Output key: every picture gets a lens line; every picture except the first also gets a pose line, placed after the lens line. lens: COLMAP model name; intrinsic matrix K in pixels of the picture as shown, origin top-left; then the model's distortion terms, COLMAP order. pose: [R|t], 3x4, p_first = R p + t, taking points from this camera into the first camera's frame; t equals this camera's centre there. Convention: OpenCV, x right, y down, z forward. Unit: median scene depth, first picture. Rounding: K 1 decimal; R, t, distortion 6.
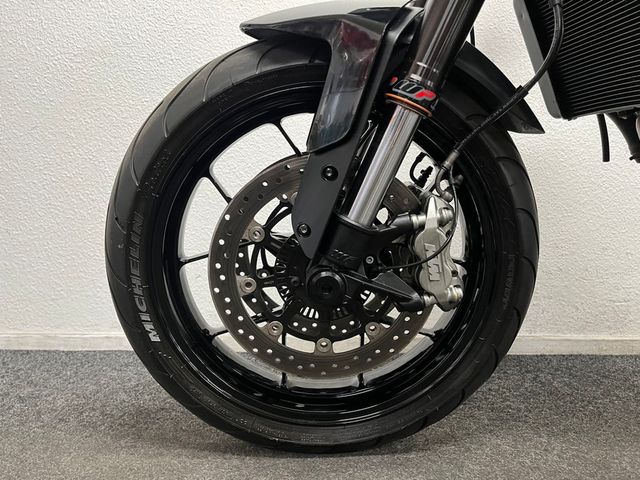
lens RADIAL K [[486.6, 0, 319.8], [0, 486.6, 245.3], [0, 0, 1]] dist [0.042344, -0.067096]
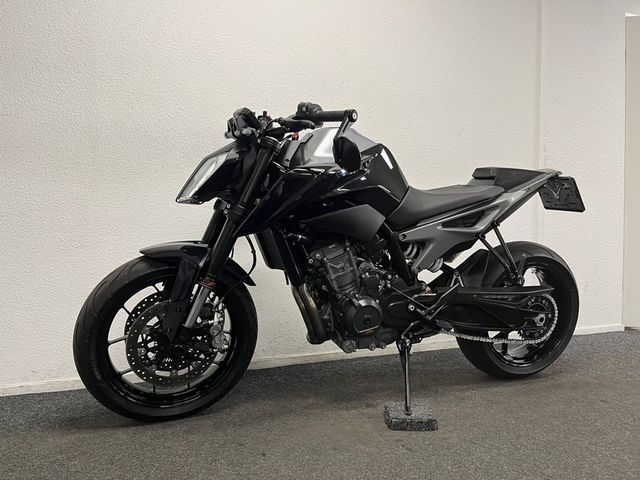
lens RADIAL K [[486.6, 0, 320.1], [0, 486.6, 244.0], [0, 0, 1]] dist [0.042344, -0.067096]
pose [[0.920585, -0.014282, 0.390281, -0.268143], [0.035894, 0.998196, -0.048138, -0.301045], [-0.388889, 0.058324, 0.919437, -1.608160]]
